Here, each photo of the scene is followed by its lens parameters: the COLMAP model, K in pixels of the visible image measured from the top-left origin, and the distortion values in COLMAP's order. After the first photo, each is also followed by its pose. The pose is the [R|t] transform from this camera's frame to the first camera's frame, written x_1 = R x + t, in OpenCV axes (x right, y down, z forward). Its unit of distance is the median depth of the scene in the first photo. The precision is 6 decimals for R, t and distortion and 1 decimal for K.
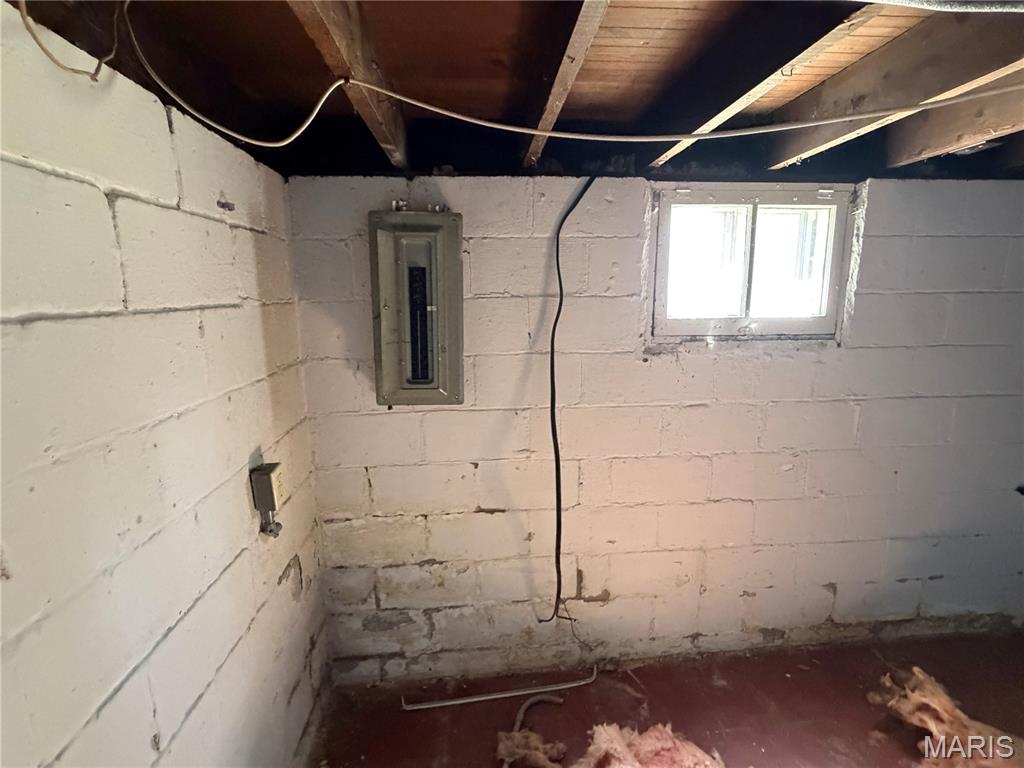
lens RADIAL K [[477.9, 0, 510.1], [0, 477.9, 385.4], [0, 0, 1]] dist [0.002083, -0.001188]
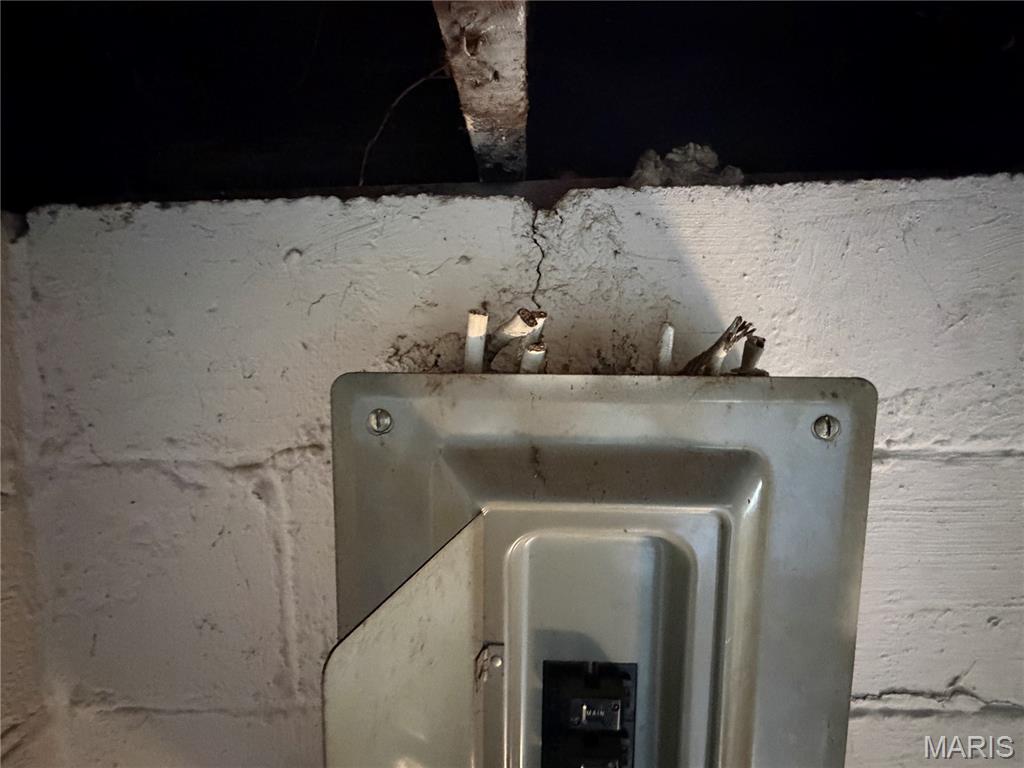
lens RADIAL K [[477.9, 0, 511.2], [0, 477.9, 385.0], [0, 0, 1]] dist [0.002083, -0.001188]
pose [[0.994118, 0.005368, -0.108168, -0.200182], [-0.015783, 0.995289, -0.095659, -0.326546], [0.107145, 0.096804, 0.989520, 0.787210]]
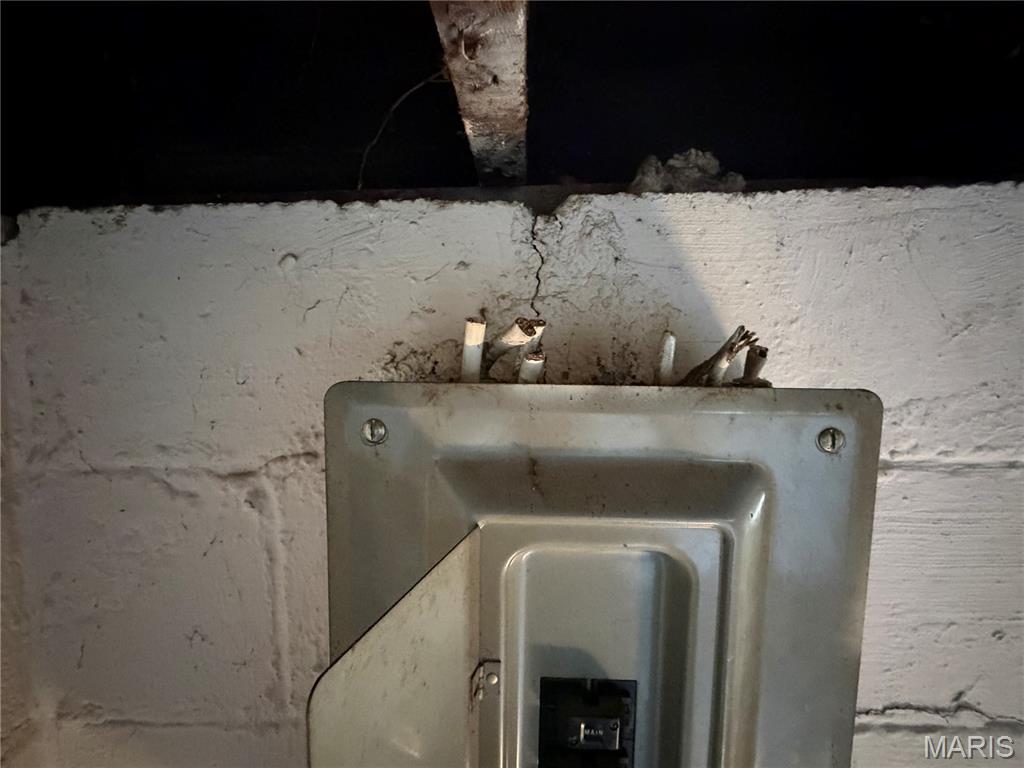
lens RADIAL K [[477.9, 0, 512.6], [0, 477.9, 384.4], [0, 0, 1]] dist [0.002083, -0.001188]
pose [[0.994472, 0.009823, -0.104542, -0.200015], [-0.020637, 0.994480, -0.102873, -0.329300], [0.102954, 0.104462, 0.989186, 0.790699]]
